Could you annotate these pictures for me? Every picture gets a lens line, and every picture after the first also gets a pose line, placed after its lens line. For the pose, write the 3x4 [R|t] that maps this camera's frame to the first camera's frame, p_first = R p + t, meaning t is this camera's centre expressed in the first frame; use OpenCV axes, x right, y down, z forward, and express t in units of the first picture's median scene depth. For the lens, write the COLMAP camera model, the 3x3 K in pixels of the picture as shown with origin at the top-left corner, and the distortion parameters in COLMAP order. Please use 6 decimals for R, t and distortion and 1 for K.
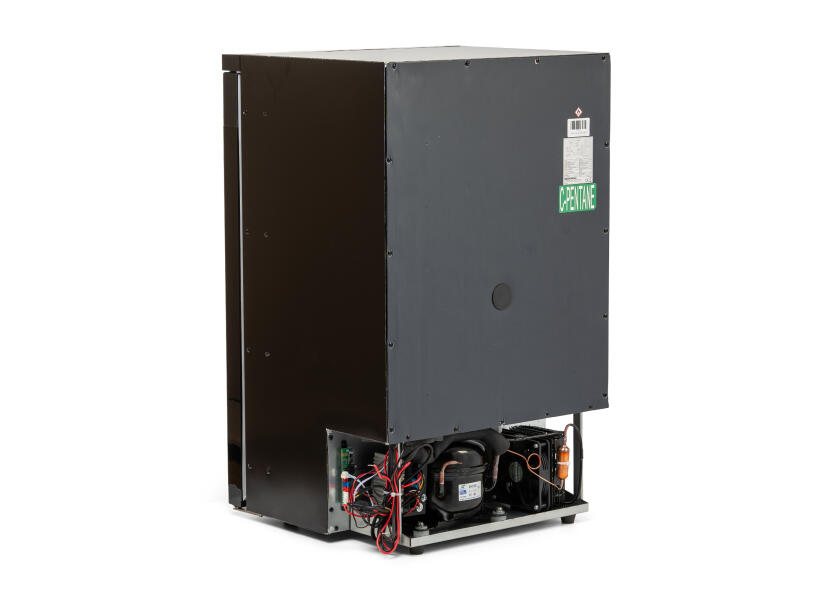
lens RADIAL K [[2648.1, 0, 420.0], [0, 2648.1, 300.0], [0, 0, 1]] dist [-0.030995, -0.776386]
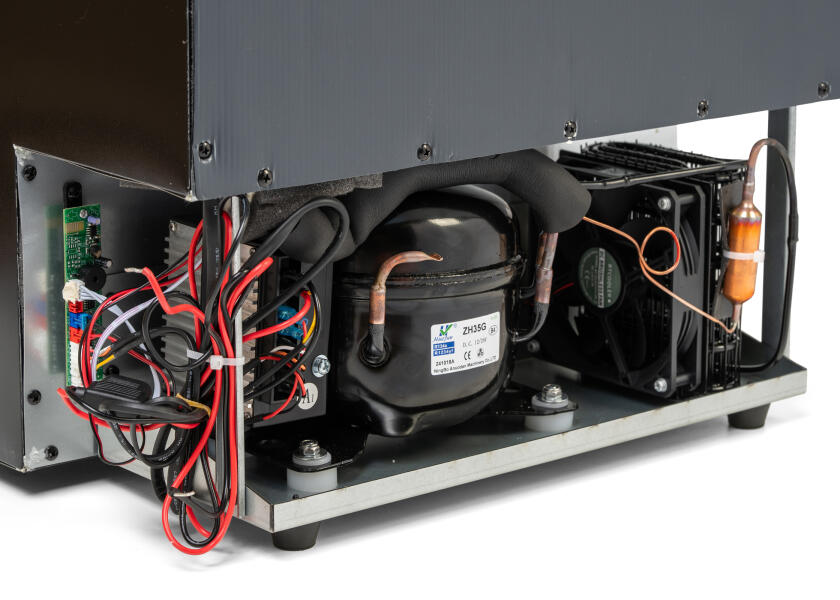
lens RADIAL K [[2648.1, 0, 420.0], [0, 2648.1, 300.0], [0, 0, 1]] dist [-0.030995, -0.776386]
pose [[0.999894, 0.011093, 0.009457, 0.010201], [-0.012033, 0.994292, 0.106010, 0.032861], [-0.008227, -0.106112, 0.994320, 0.681306]]
